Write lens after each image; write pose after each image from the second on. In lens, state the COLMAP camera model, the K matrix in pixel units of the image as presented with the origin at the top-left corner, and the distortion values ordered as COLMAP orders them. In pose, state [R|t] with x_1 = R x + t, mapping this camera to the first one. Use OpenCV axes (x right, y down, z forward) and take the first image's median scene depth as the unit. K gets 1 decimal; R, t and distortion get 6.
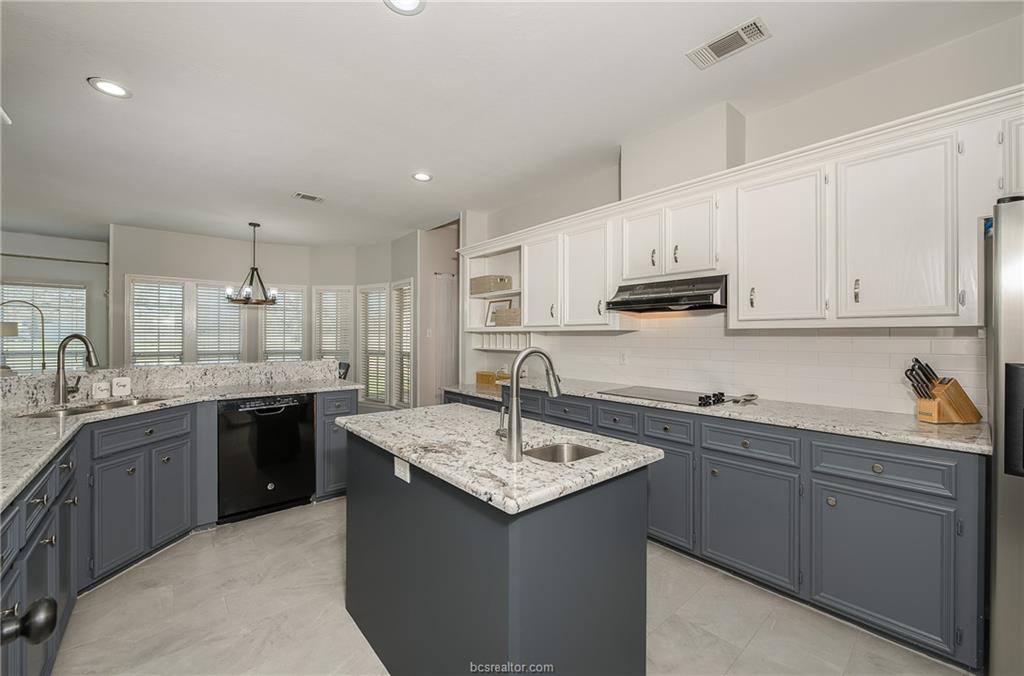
lens RADIAL K [[411.4, 0, 512.0], [0, 411.4, 338.0], [0, 0, 1]] dist [-0.002566, -0.000187]
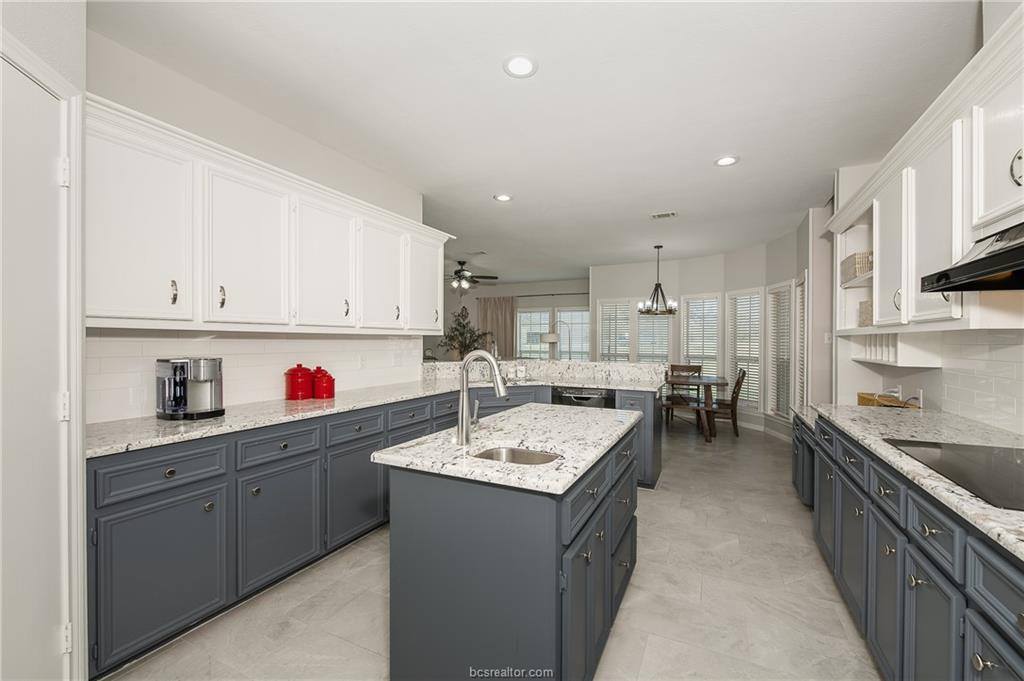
lens RADIAL K [[406.8, 0, 515.0], [0, 406.8, 342.2], [0, 0, 1]] dist [0.001509, -0.000021]
pose [[0.394564, 0.001470, -0.918867, 0.333899], [-0.004813, 0.999988, -0.000467, -0.000395], [0.918856, 0.004607, 0.394567, 0.192980]]
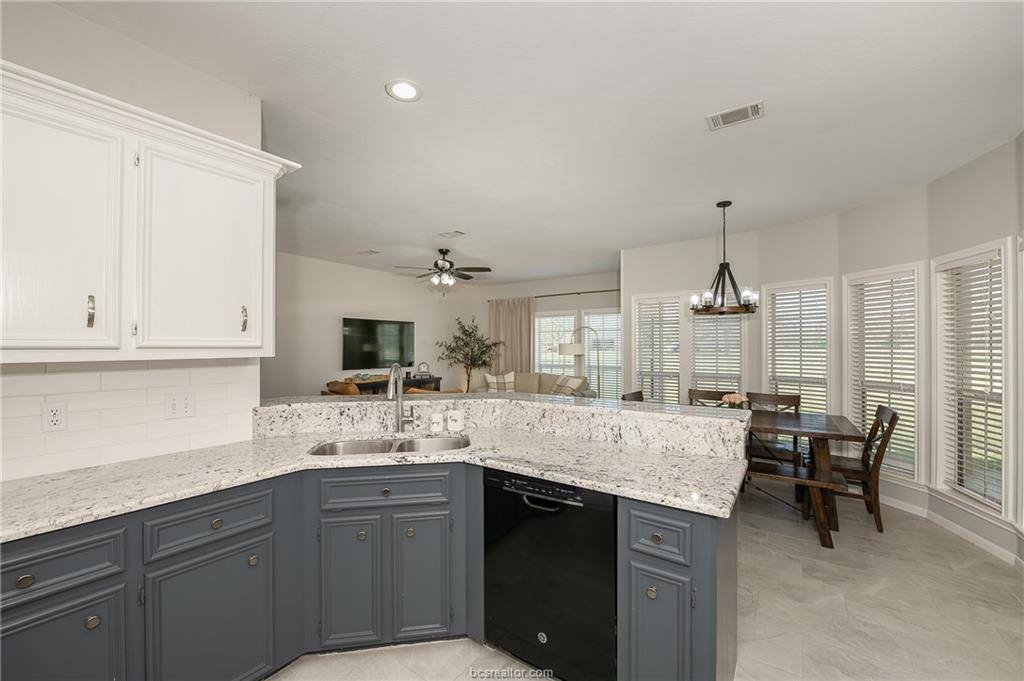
lens RADIAL K [[401.6, 0, 503.4], [0, 401.6, 347.9], [0, 0, 1]] dist [-0.011481, -0.000368]
pose [[0.240396, -0.003486, -0.970669, -0.041855], [0.000568, 0.999994, -0.003451, -0.023005], [0.970675, 0.000278, 0.240397, 0.532218]]
